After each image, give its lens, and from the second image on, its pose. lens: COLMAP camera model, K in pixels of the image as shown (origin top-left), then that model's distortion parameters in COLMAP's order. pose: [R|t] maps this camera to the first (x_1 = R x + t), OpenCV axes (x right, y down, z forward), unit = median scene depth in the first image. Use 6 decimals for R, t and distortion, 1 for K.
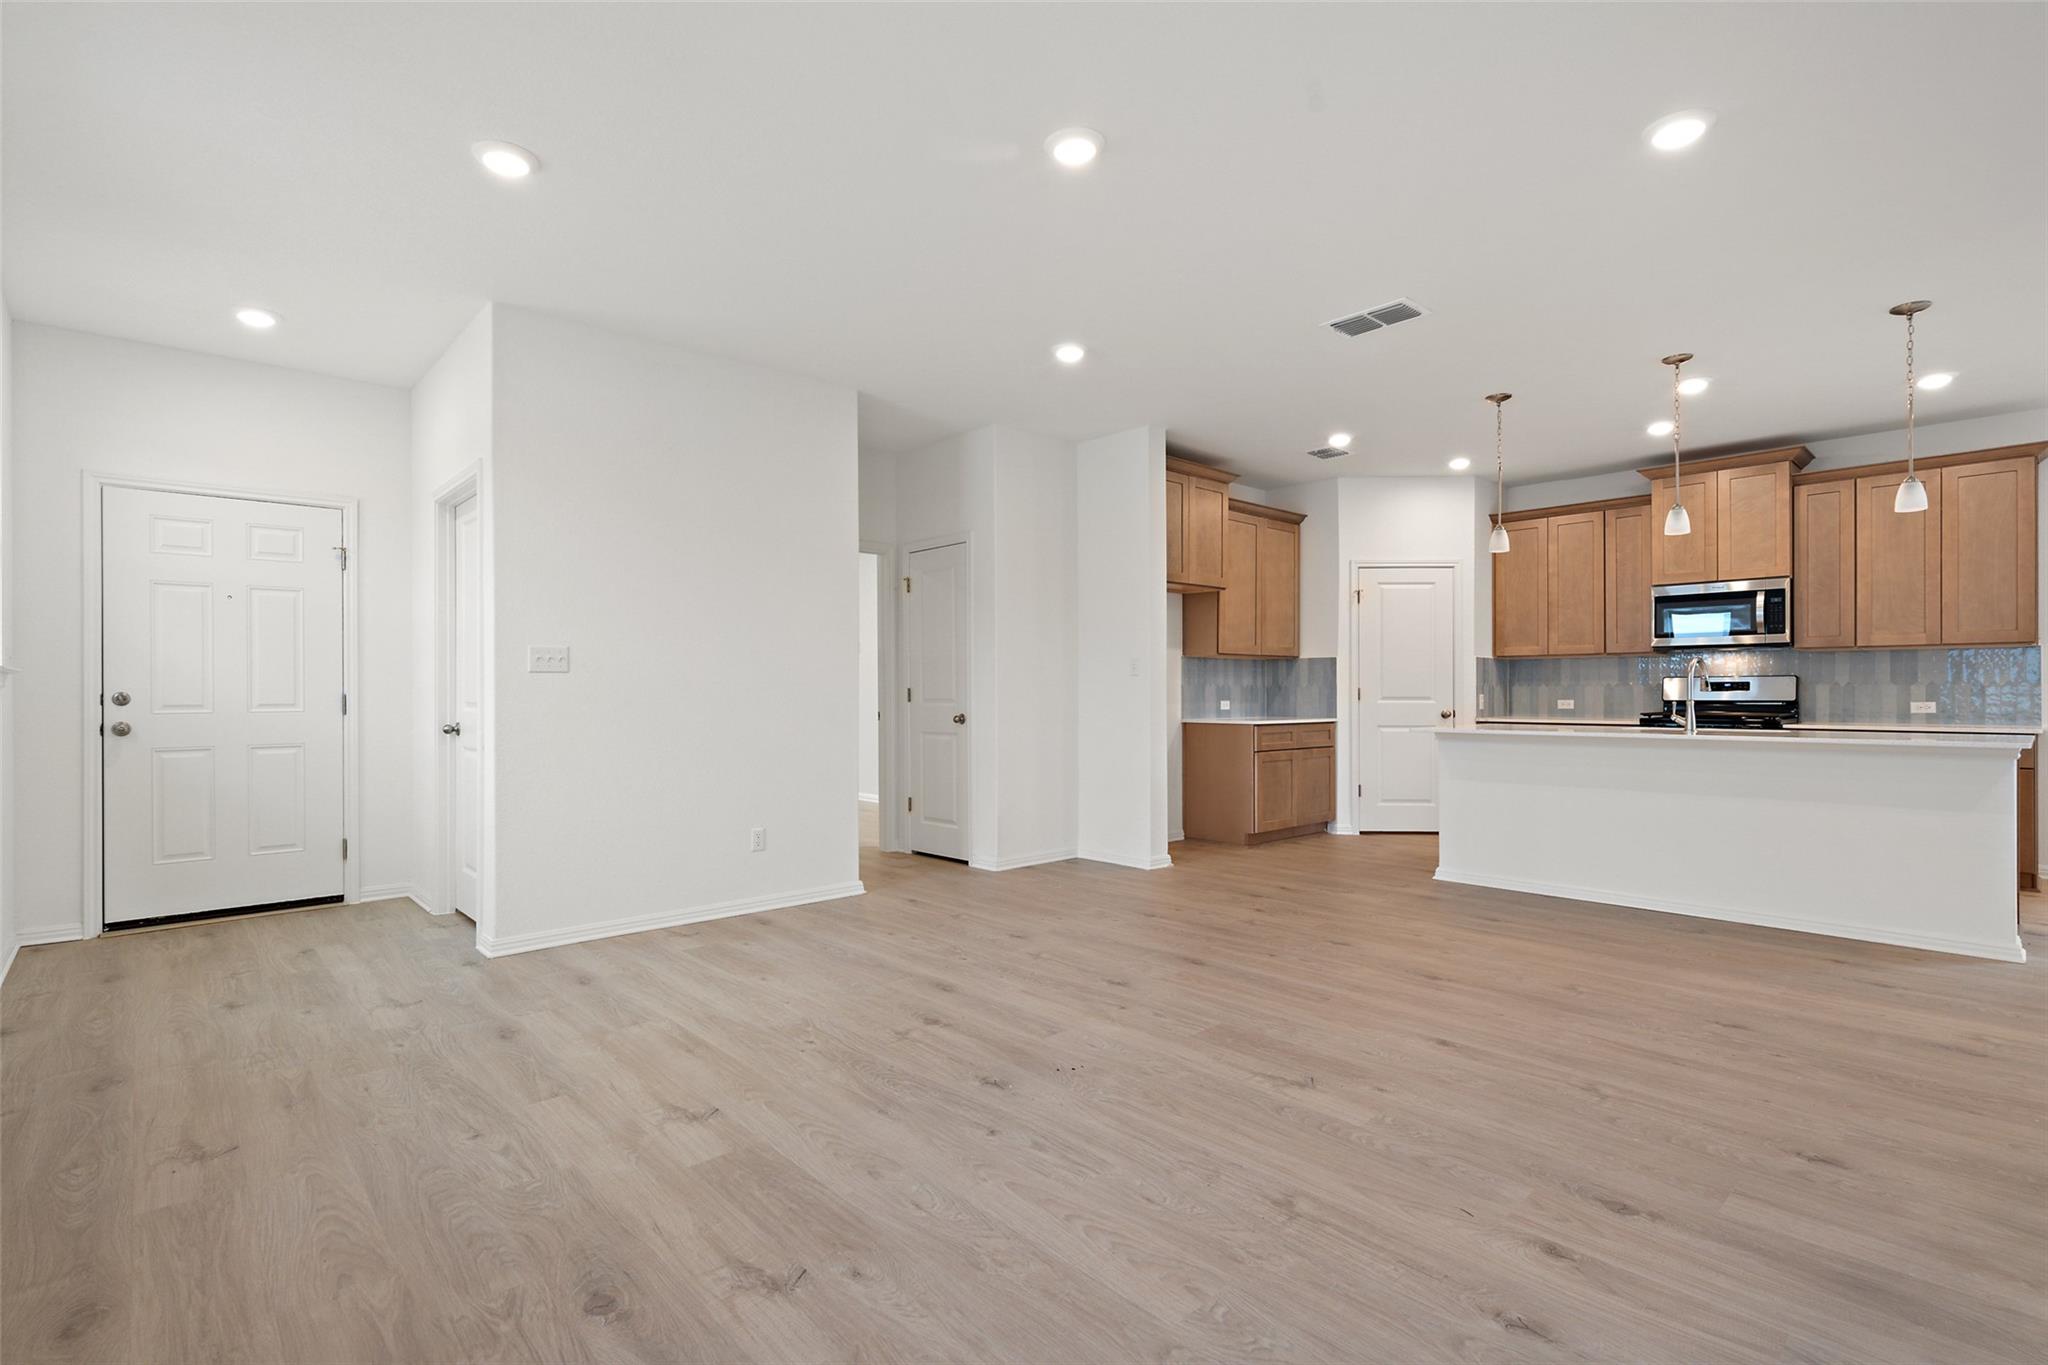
lens RADIAL K [[946.7, 0, 1010.0], [0, 946.7, 690.2], [0, 0, 1]] dist [0.000164, -0.000449]
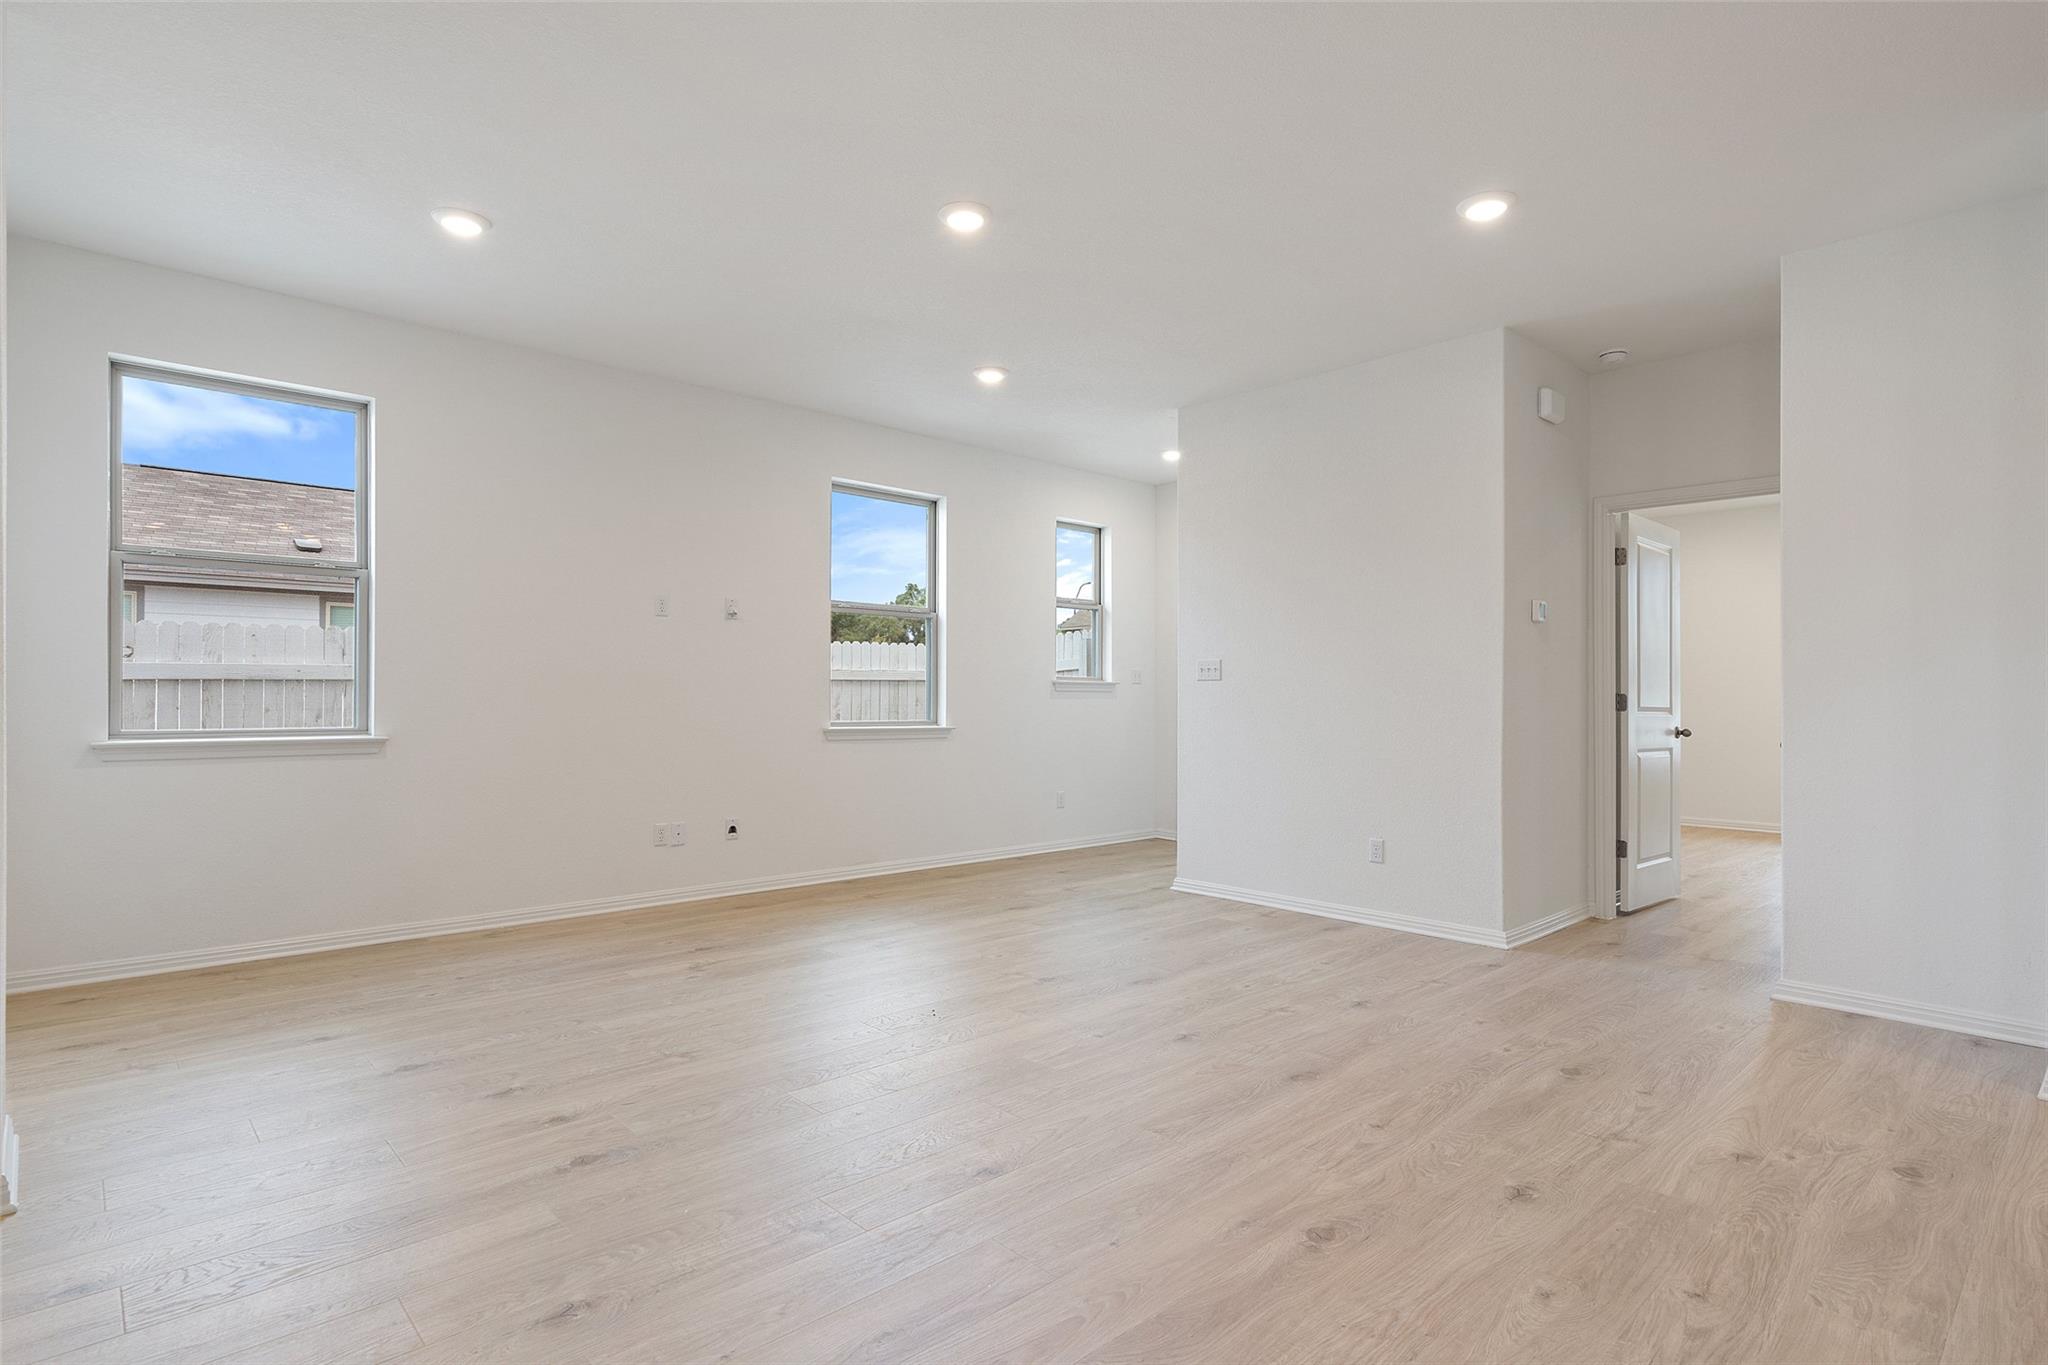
lens RADIAL K [[1034.1, 0, 1022.0], [0, 1034.1, 698.5], [0, 0, 1]] dist [-0.011127, -0.000681]
pose [[0.020616, 0.004415, -0.999778, 0.614113], [-0.004380, 0.999981, 0.004325, 0.000217], [0.999778, 0.004290, 0.020634, 0.491303]]
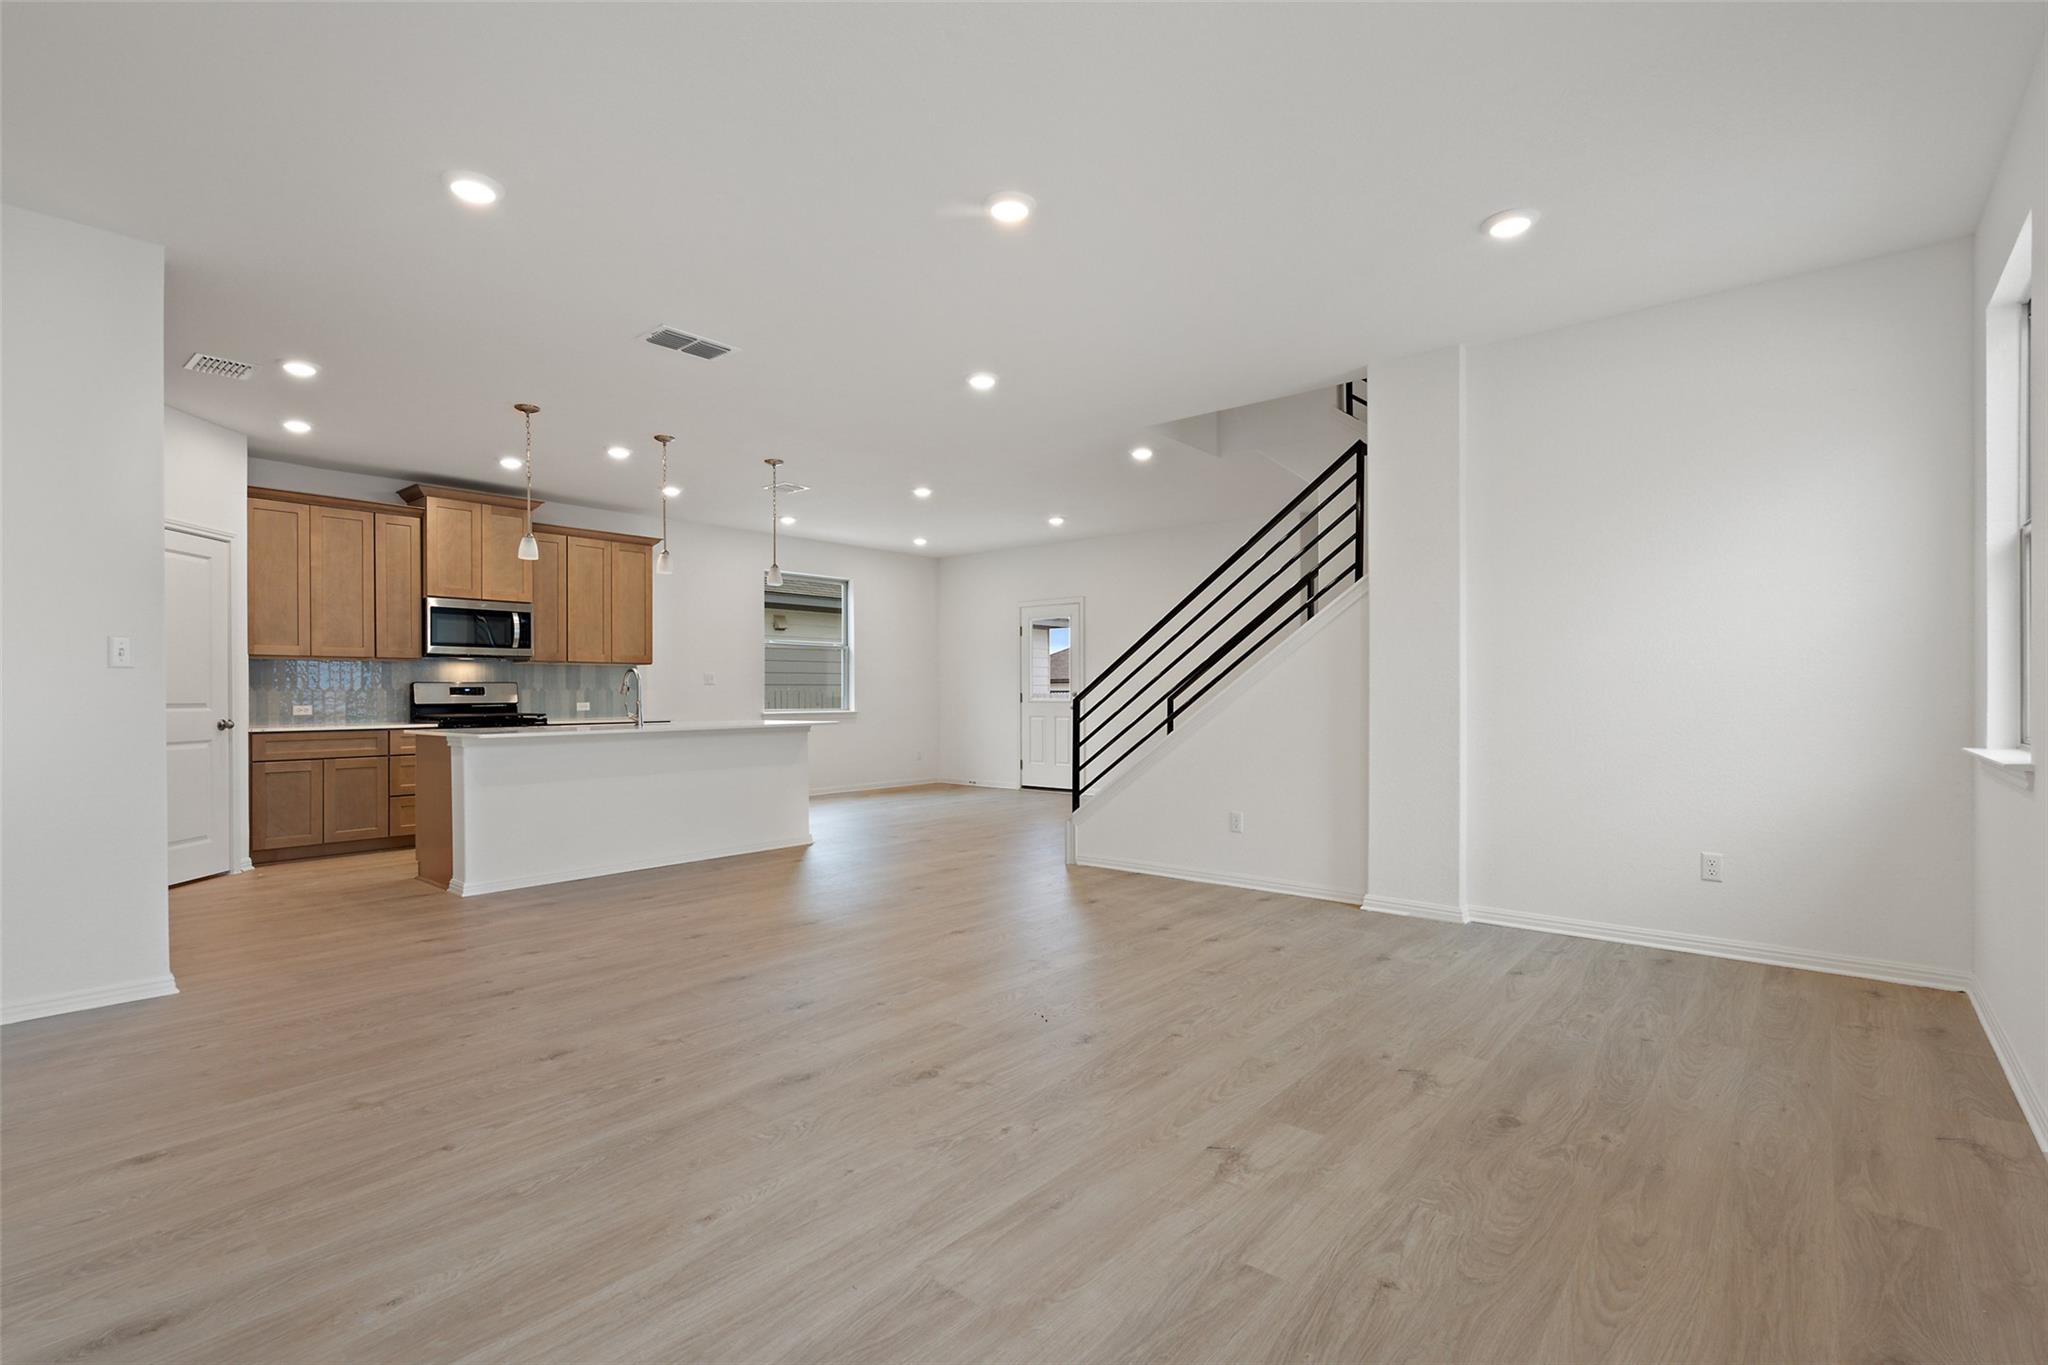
lens RADIAL K [[946.7, 0, 1000.3], [0, 946.7, 690.8], [0, 0, 1]] dist [0.000164, -0.000449]
pose [[-0.112720, 0.005583, 0.993611, -0.492058], [0.002218, 0.999983, -0.005367, 0.003281], [-0.993624, 0.001599, -0.112730, 0.536270]]
